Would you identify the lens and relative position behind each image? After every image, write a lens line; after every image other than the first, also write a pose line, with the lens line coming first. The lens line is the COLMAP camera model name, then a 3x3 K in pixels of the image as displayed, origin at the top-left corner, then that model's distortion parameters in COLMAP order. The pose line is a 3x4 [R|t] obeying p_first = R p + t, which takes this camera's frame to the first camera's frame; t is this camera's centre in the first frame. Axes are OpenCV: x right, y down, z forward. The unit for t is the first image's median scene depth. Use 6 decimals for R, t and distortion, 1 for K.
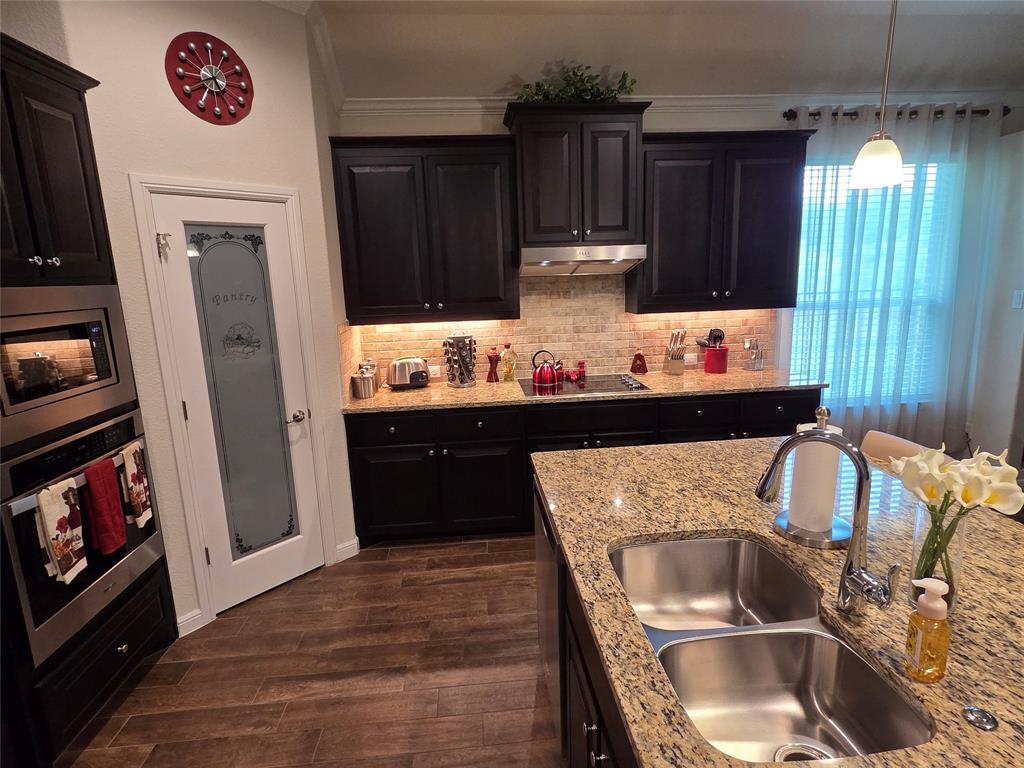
lens RADIAL K [[556.9, 0, 512.0], [0, 556.9, 384.0], [0, 0, 1]] dist [0.000775, -0.000278]
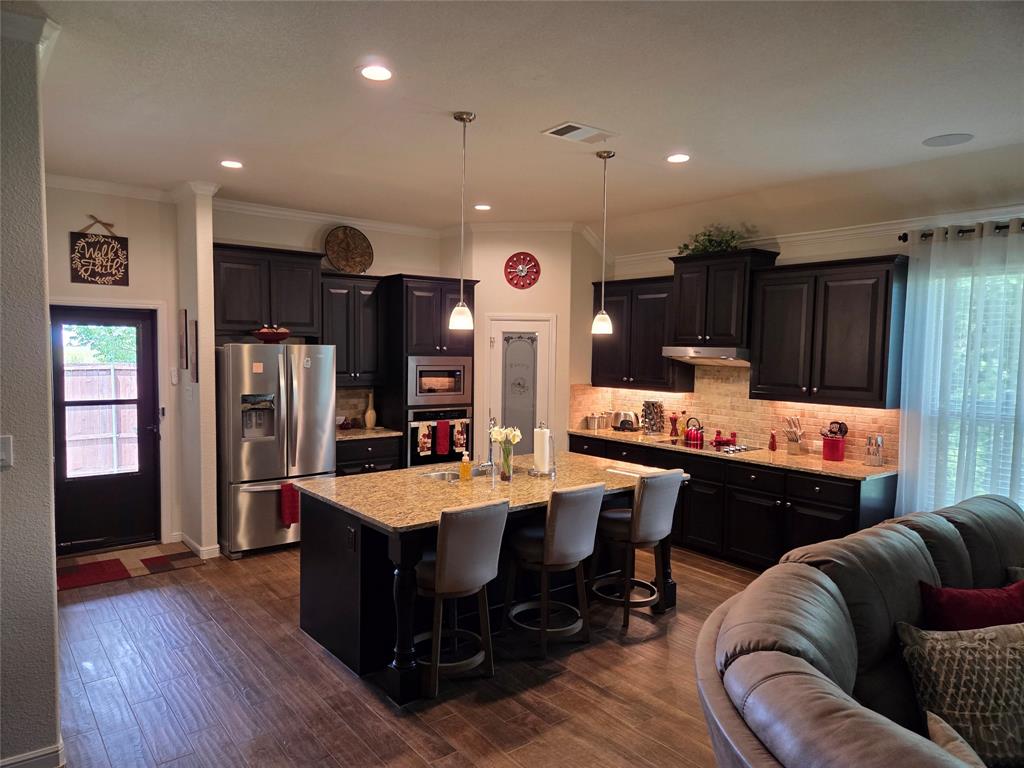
lens RADIAL K [[677.1, 0, 500.2], [0, 677.1, 390.9], [0, 0, 1]] dist [0.076652, -0.084909]
pose [[0.544085, 0.097398, -0.833358, 1.583388], [-0.198186, 0.980052, -0.014850, -0.005354], [0.815288, 0.173239, 0.552534, -0.465353]]
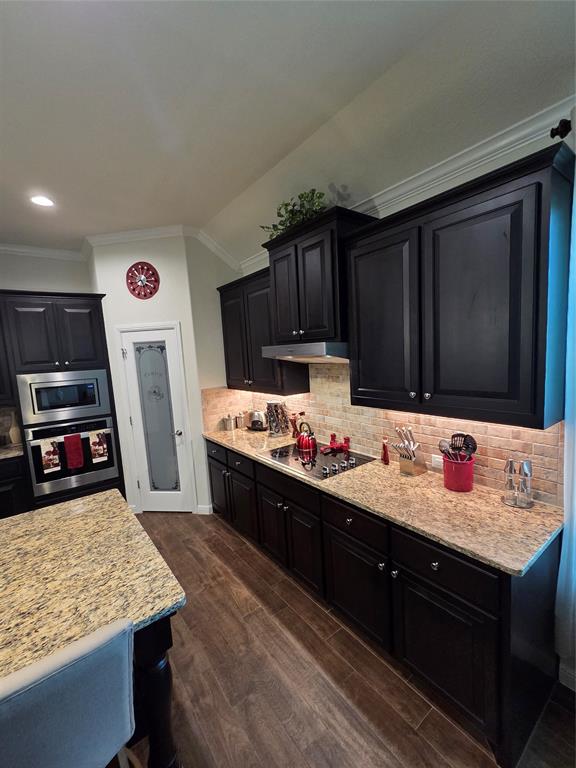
lens RADIAL K [[329.8, 0, 290.4], [0, 329.8, 387.4], [0, 0, 1]] dist [0.001728, 0.000077]
pose [[0.535546, 0.098301, -0.838766, 0.868037], [-0.128869, 0.991083, 0.033871, -0.209641], [0.834616, 0.089952, 0.543438, 0.722177]]
